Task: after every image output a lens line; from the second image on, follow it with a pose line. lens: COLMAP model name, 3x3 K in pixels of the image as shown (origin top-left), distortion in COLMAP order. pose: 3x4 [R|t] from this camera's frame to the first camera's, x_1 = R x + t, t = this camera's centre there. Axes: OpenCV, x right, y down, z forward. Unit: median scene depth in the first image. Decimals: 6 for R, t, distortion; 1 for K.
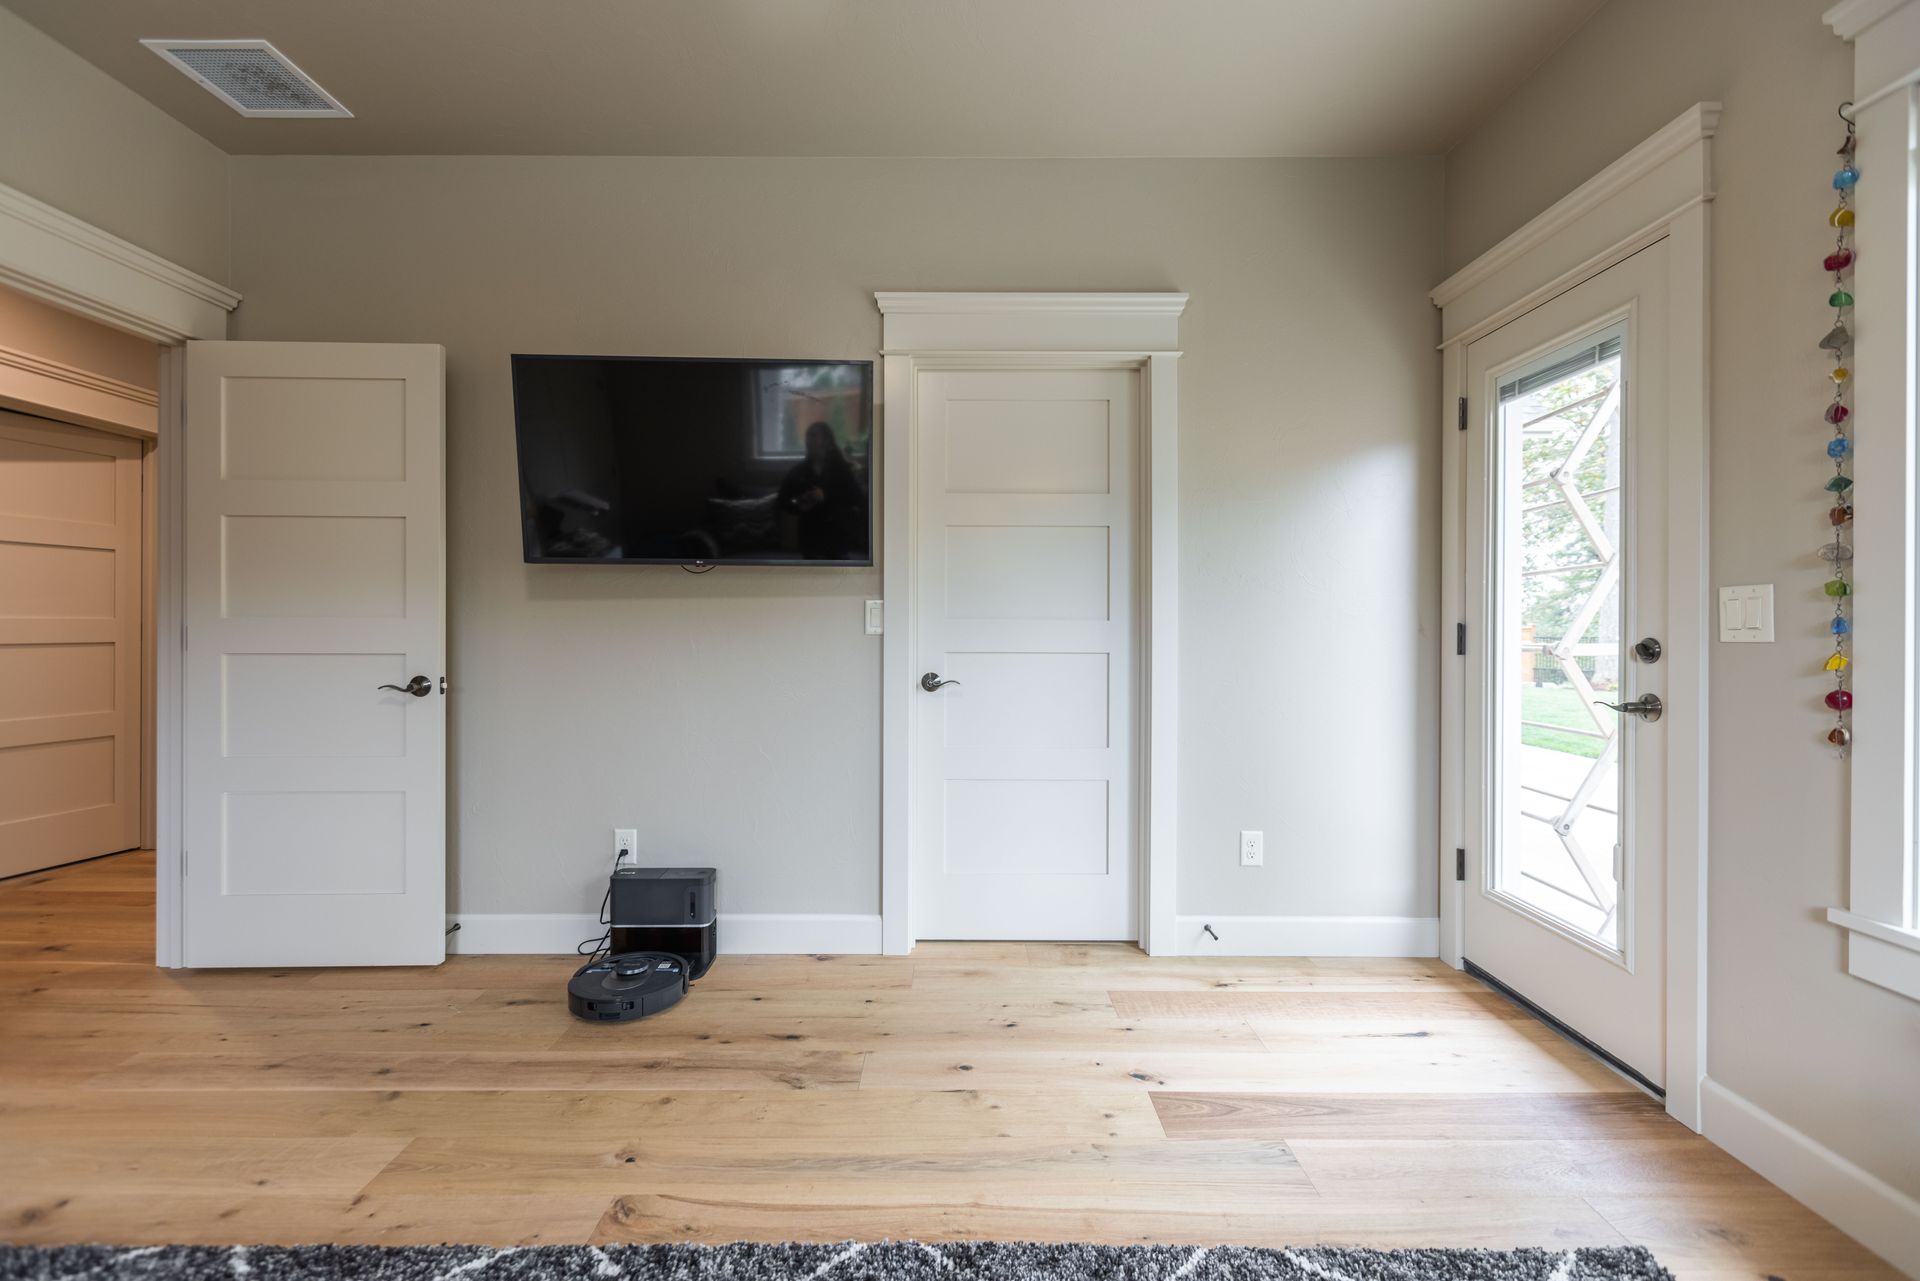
lens RADIAL K [[877.8, 0, 959.7], [0, 877.8, 625.5], [0, 0, 1]] dist [-0.005334, -0.000200]
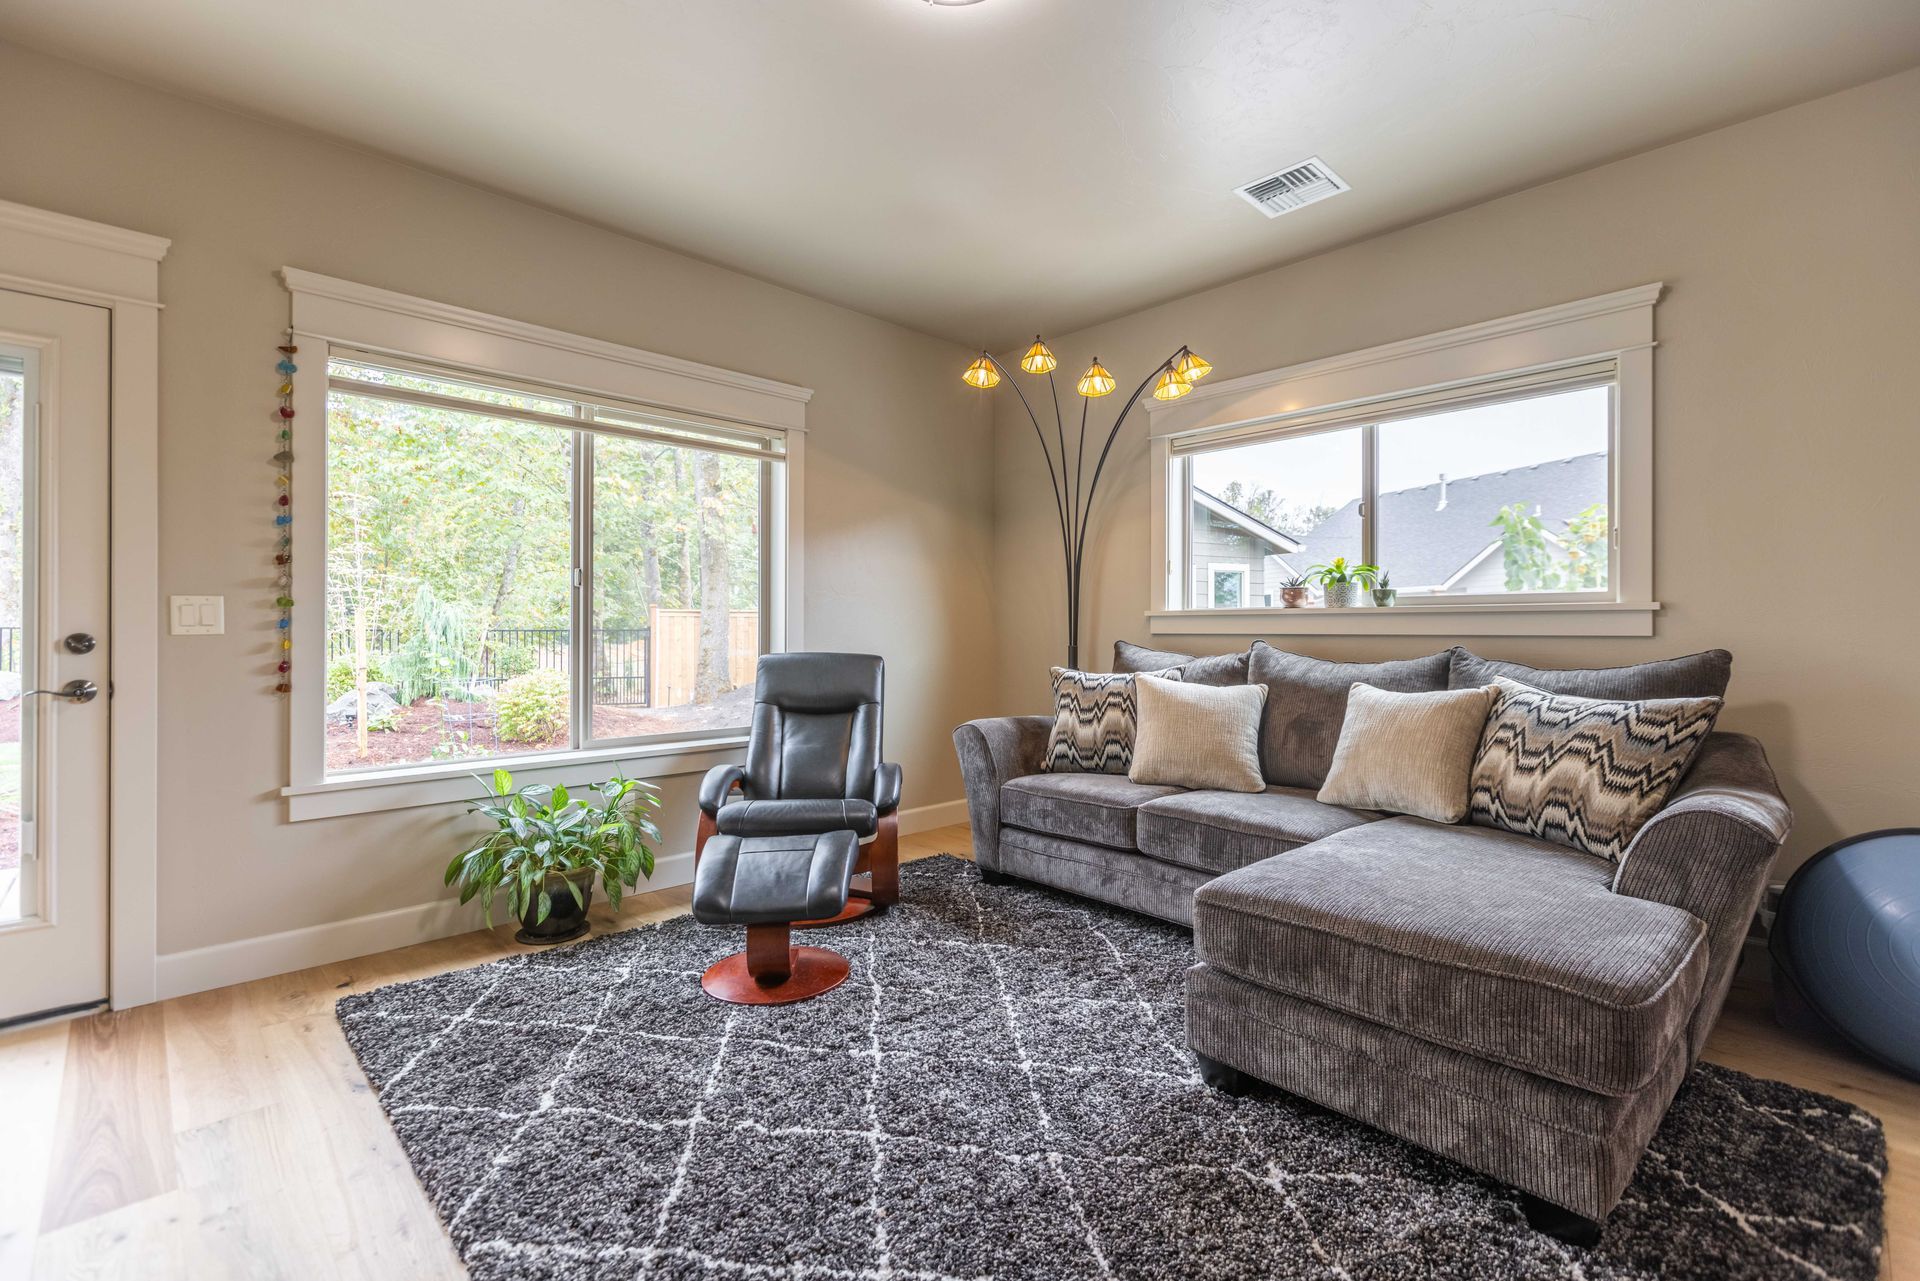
lens RADIAL K [[855.8, 0, 958.7], [0, 855.8, 622.0], [0, 0, 1]] dist [0.013280, -0.006050]
pose [[-0.700162, 0.000002, 0.713984, -1.039808], [-0.000261, 1.000000, -0.000259, -0.002046], [-0.713984, -0.000368, -0.700162, 1.129262]]
